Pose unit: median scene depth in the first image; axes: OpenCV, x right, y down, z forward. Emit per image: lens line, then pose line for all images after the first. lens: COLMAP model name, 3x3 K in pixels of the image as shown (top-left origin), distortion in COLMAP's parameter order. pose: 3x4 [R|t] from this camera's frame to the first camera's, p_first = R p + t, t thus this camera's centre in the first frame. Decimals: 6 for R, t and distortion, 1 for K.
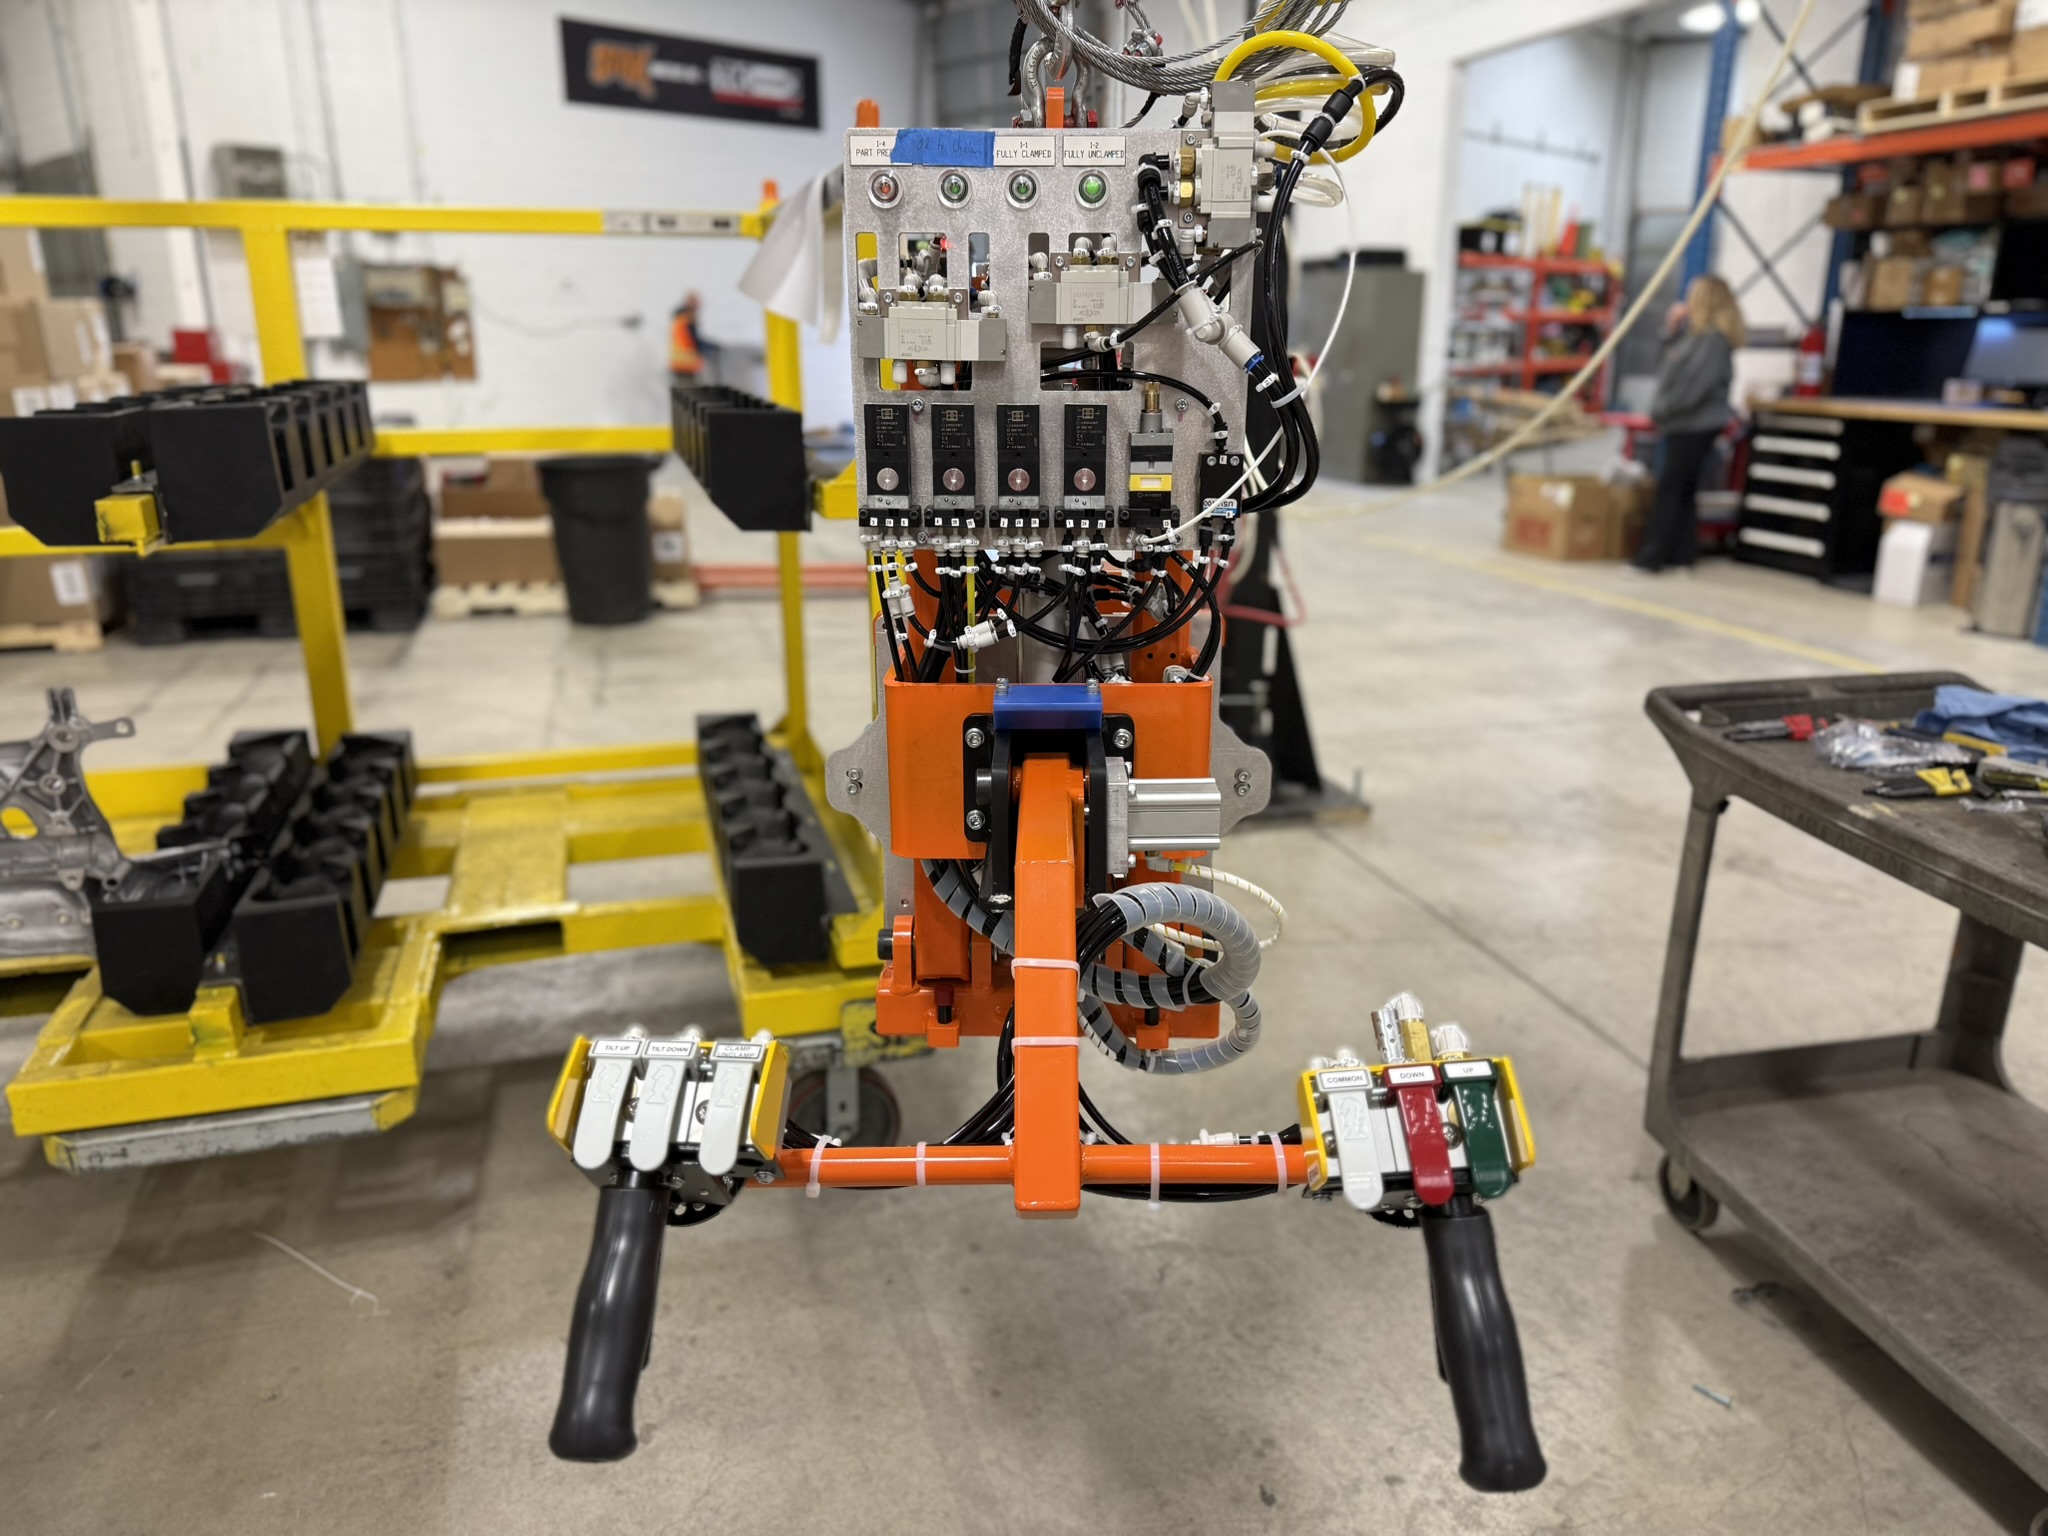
lens RADIAL K [[1456.9, 0, 1026.6], [0, 1456.9, 761.9], [0, 0, 1]] dist [0.013259, -0.006943]
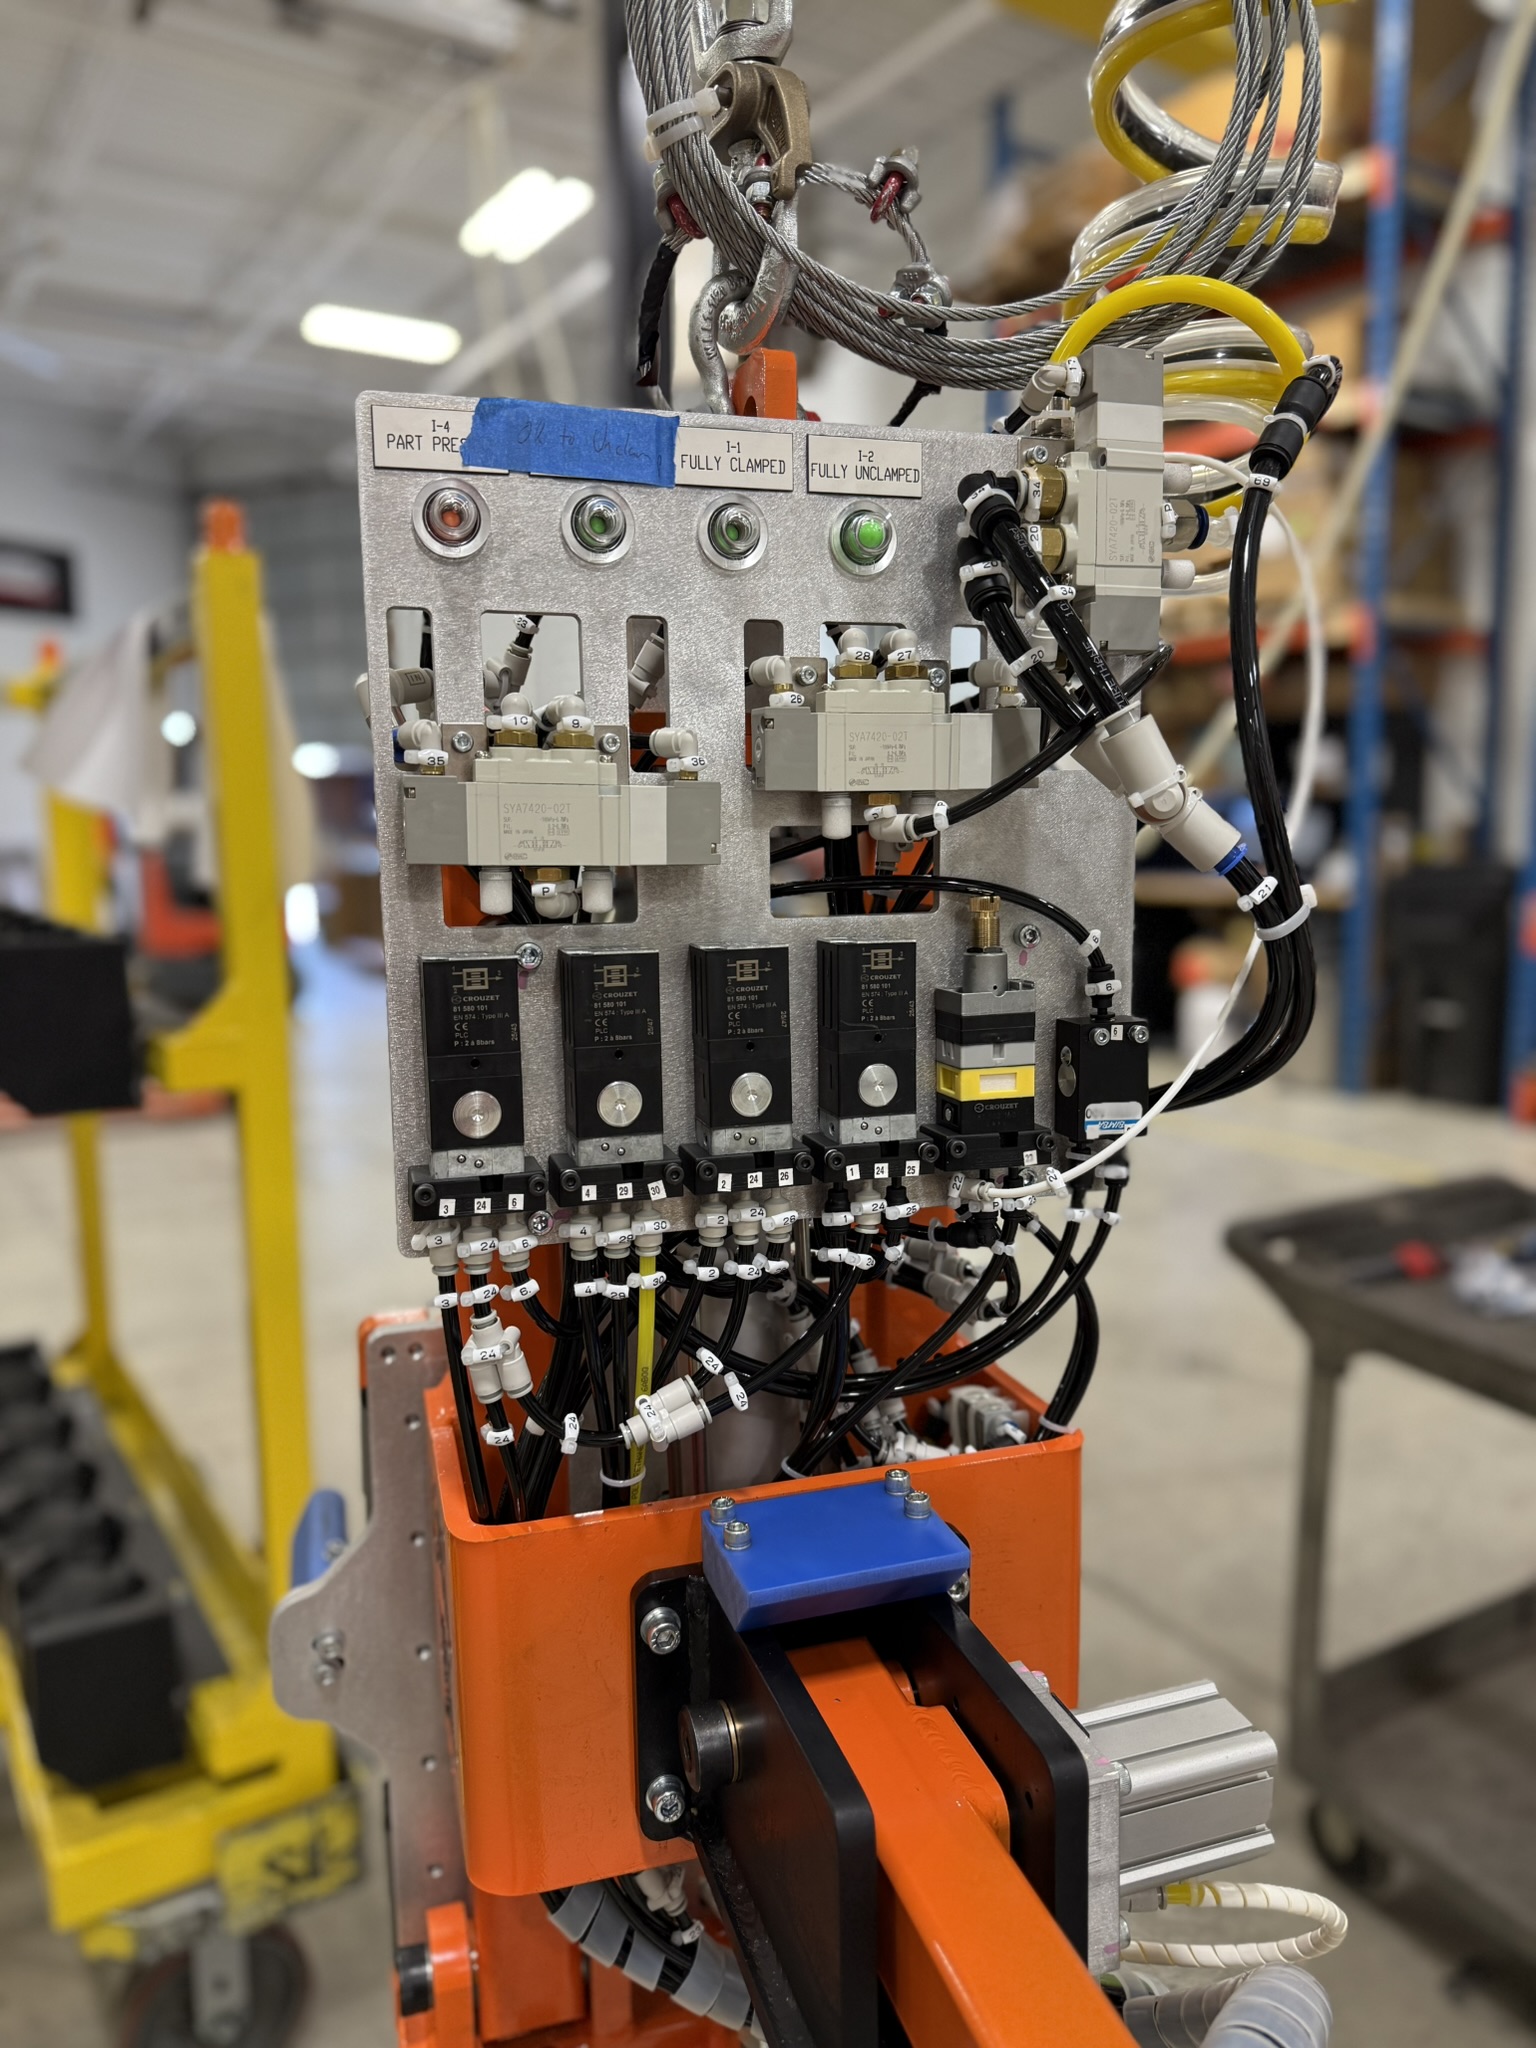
lens RADIAL K [[1418.8, 0, 769.0], [0, 1418.8, 998.9], [0, 0, 1]] dist [0.105653, -0.137233]
pose [[0.951191, -0.050750, 0.304402, -0.141107], [0.102204, 0.982525, -0.155558, -0.147335], [-0.291188, 0.179076, 0.939756, 0.528553]]
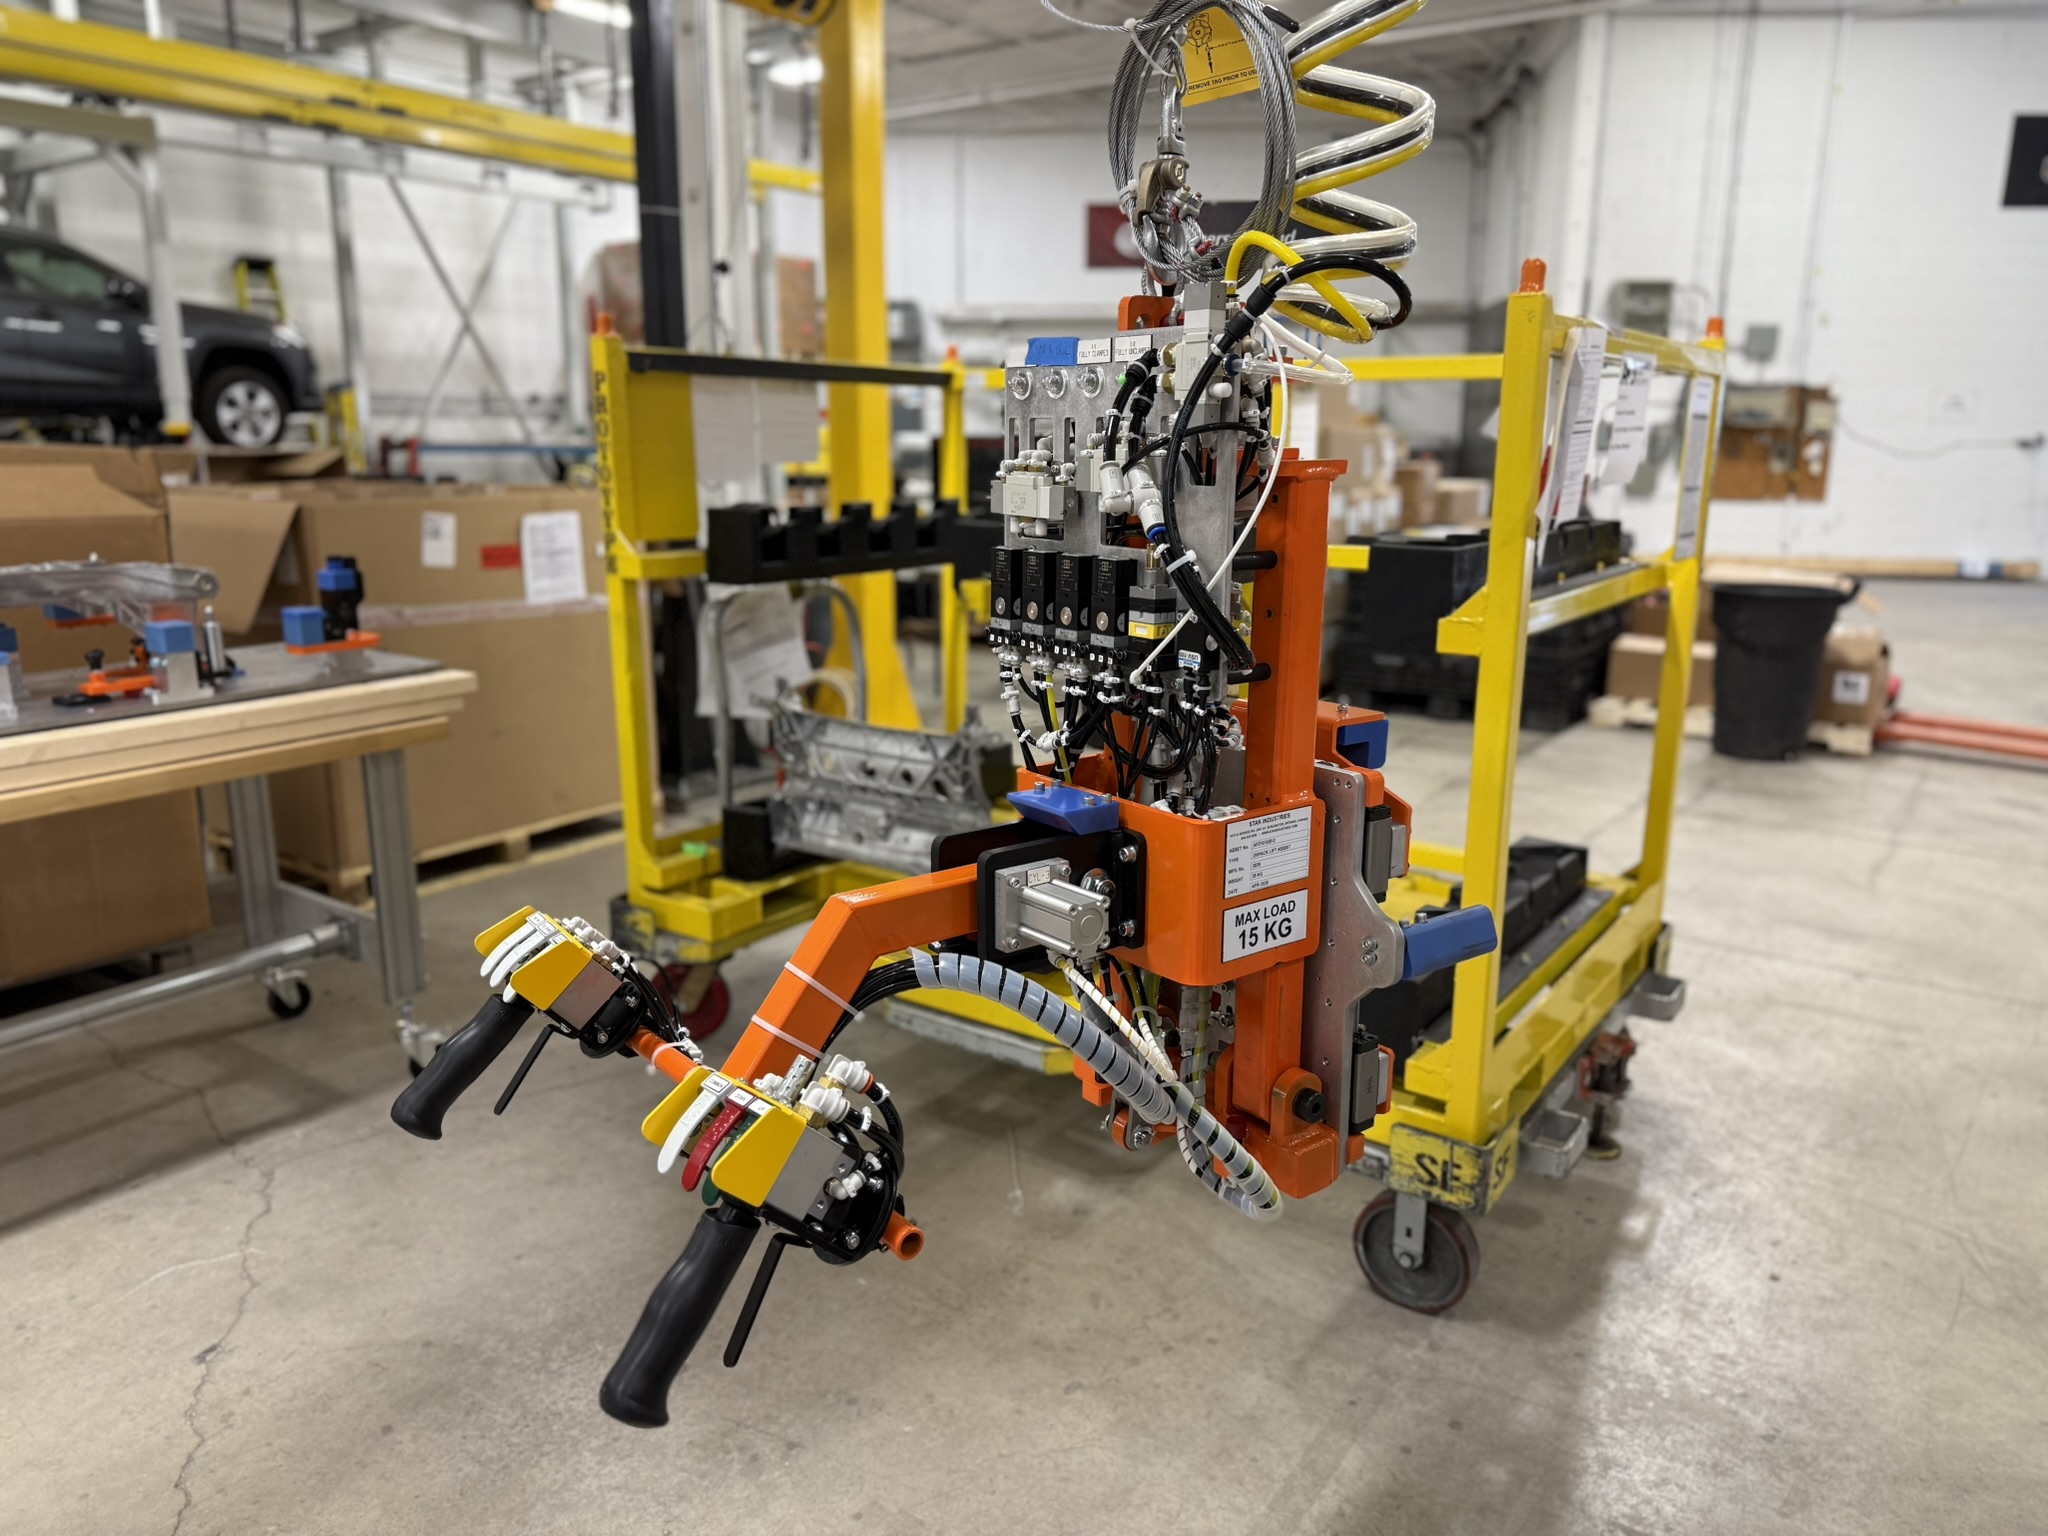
lens RADIAL K [[1451.0, 0, 1020.2], [0, 1451.0, 767.2], [0, 0, 1]] dist [0.021086, -0.025612]
pose [[0.620244, 0.183884, -0.762551, 0.877488], [-0.236392, 0.970758, 0.041814, -0.111877], [0.747941, 0.154326, 0.645576, 0.220667]]
